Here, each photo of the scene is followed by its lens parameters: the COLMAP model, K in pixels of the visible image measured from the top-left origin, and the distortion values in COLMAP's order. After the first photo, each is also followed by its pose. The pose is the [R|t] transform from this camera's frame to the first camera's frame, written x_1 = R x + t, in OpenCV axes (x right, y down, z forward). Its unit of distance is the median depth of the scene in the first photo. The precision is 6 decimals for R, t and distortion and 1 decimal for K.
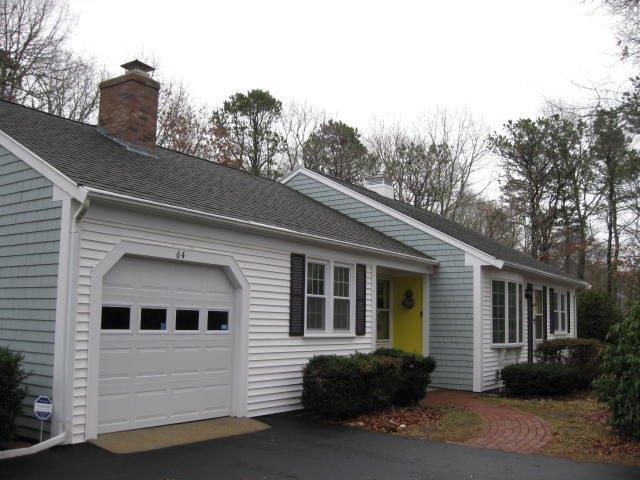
lens RADIAL K [[654.1, 0, 319.5], [0, 654.1, 246.2], [0, 0, 1]] dist [-0.105973, 0.000000]
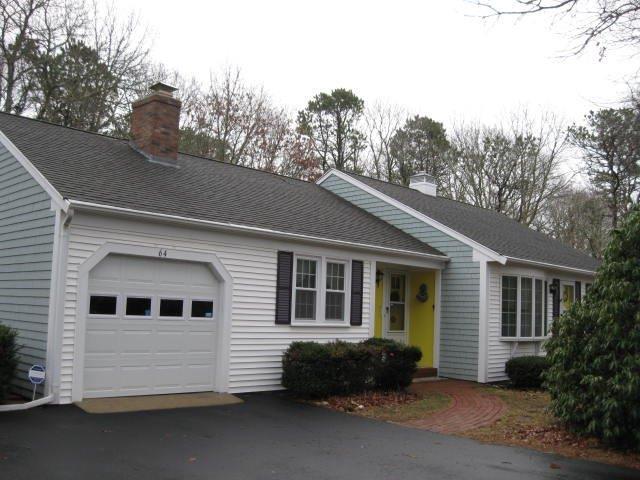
lens RADIAL K [[654.1, 0, 317.1], [0, 654.1, 237.2], [0, 0, 1]] dist [-0.105973, 0.000000]
pose [[0.983094, -0.003323, -0.183074, 0.213729], [0.002927, 0.999993, -0.002431, -0.009390], [0.183081, 0.001854, 0.983096, -0.091510]]
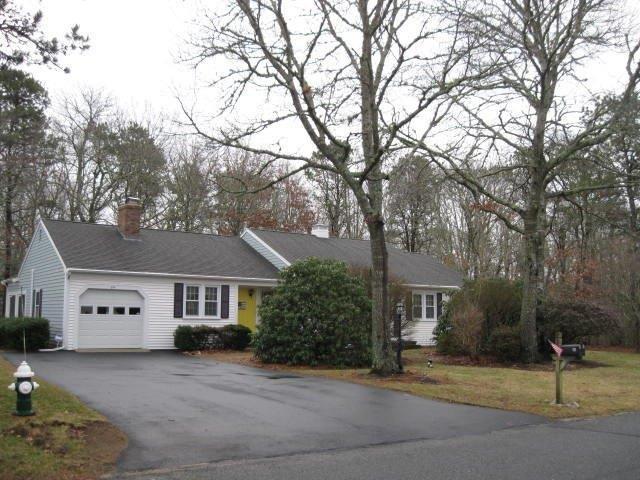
lens RADIAL K [[655.6, 0, 320.6], [0, 655.6, 238.6], [0, 0, 1]] dist [-0.106651, 0.000000]
pose [[0.939971, -0.048767, -0.337753, 1.176020], [0.046192, 0.998810, -0.015662, -0.082649], [0.338114, -0.000880, 0.941105, -0.979388]]
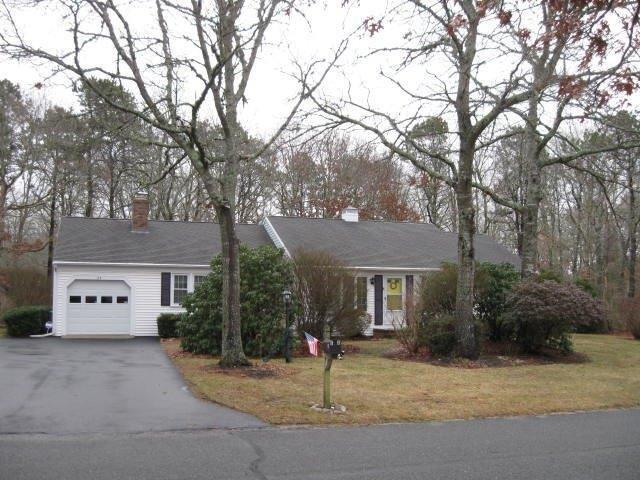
lens RADIAL K [[655.6, 0, 319.5], [0, 655.6, 242.4], [0, 0, 1]] dist [-0.106651, 0.000000]
pose [[0.793319, -0.068853, -0.604901, 1.797873], [0.081395, 0.996659, -0.006696, -0.035381], [0.603341, -0.043924, 0.796273, -0.558579]]
